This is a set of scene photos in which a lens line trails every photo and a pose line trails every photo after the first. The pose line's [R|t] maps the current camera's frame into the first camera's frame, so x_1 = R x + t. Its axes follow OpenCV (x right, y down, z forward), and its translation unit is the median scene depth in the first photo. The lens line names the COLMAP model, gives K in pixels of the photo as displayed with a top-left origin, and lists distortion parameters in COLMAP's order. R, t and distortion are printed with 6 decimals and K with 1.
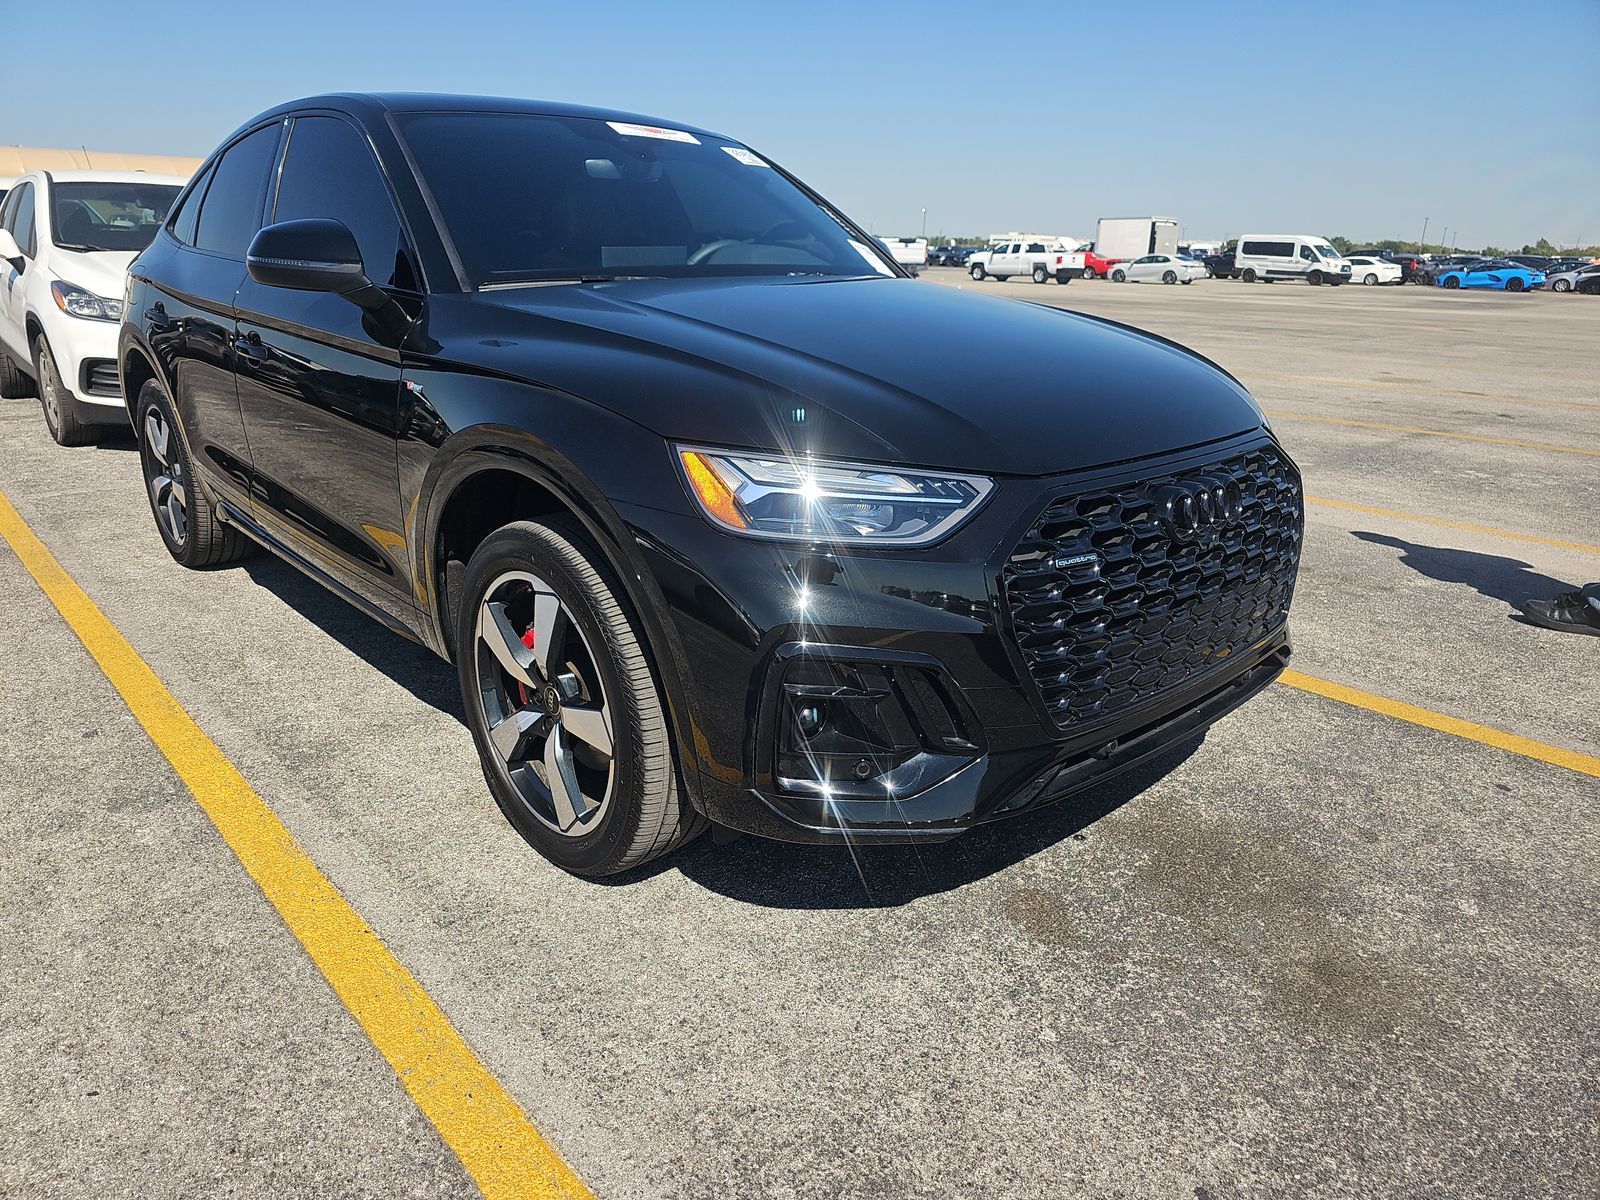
lens RADIAL K [[1085.4, 0, 759.8], [0, 1085.4, 611.3], [0, 0, 1]] dist [0.000836, -0.003593]
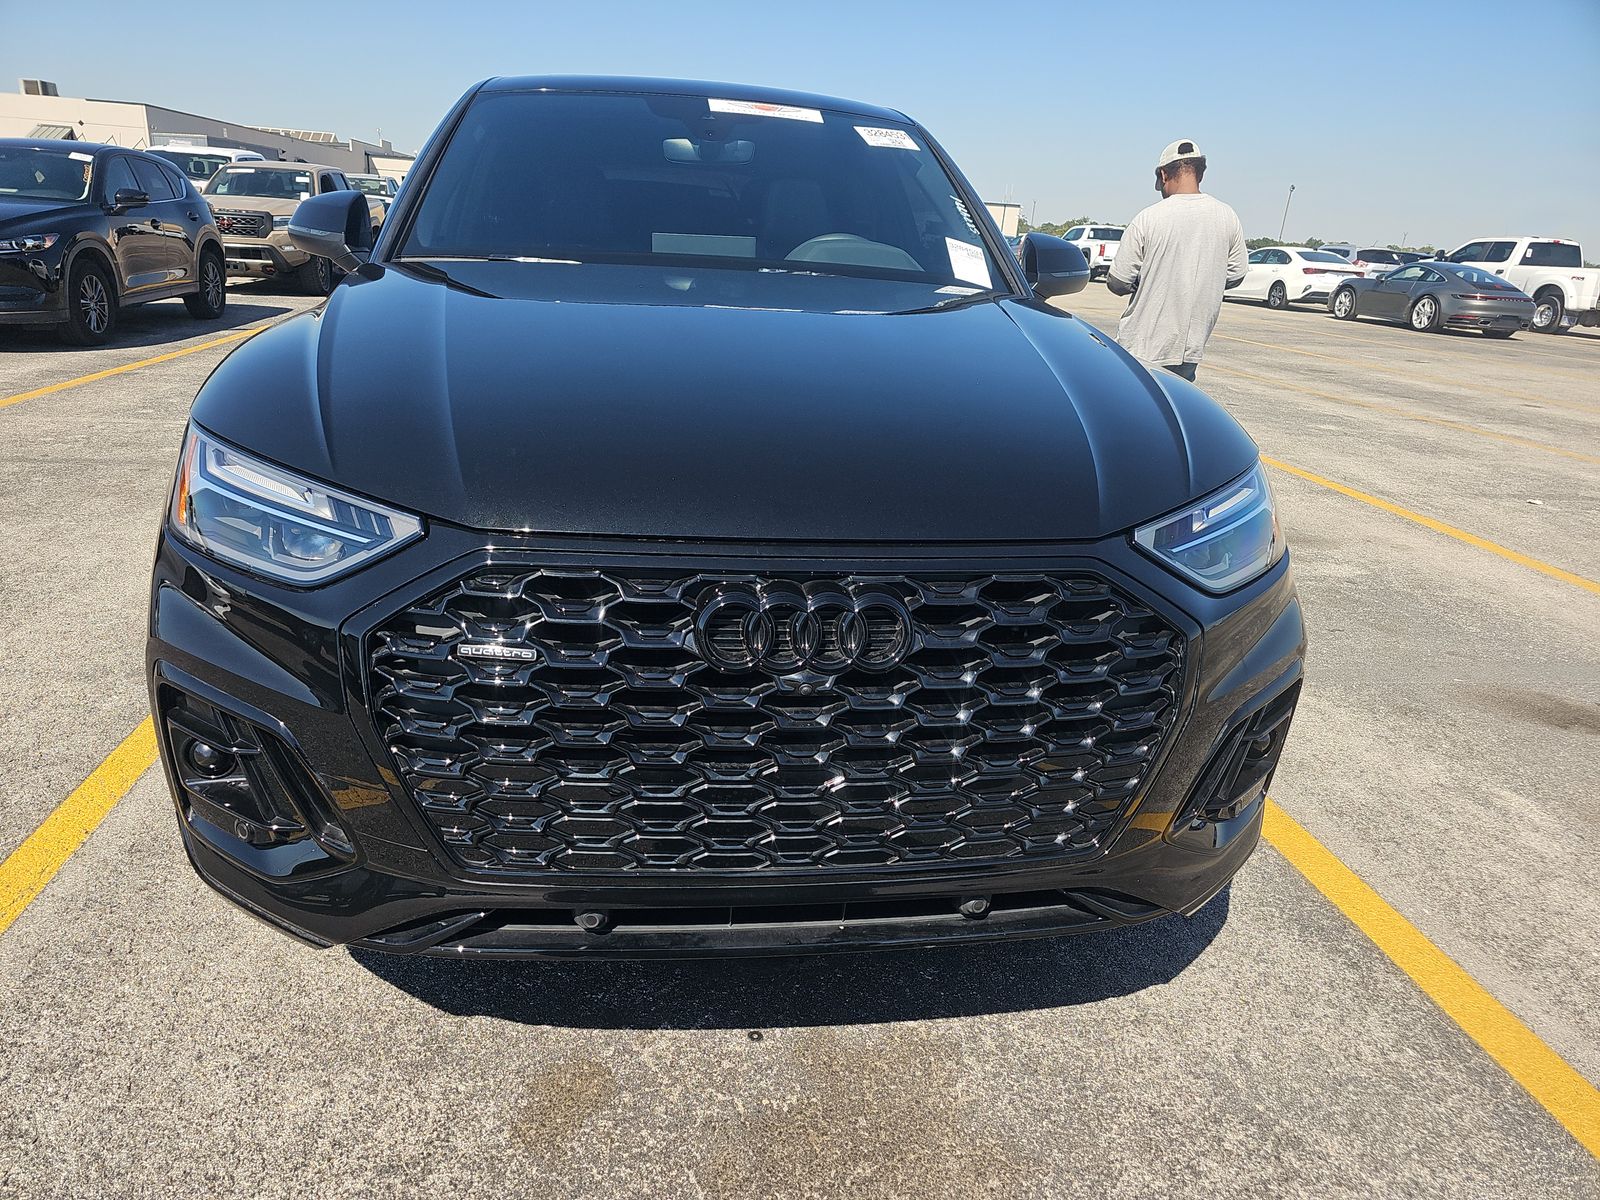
lens RADIAL K [[1085.4, 0, 759.8], [0, 1085.4, 611.3], [0, 0, 1]] dist [0.000836, -0.003593]
pose [[0.826457, 0.219922, -0.518269, 0.593172], [-0.222978, 0.973134, 0.057369, -0.112975], [0.516962, 0.068149, 0.853291, 0.334895]]
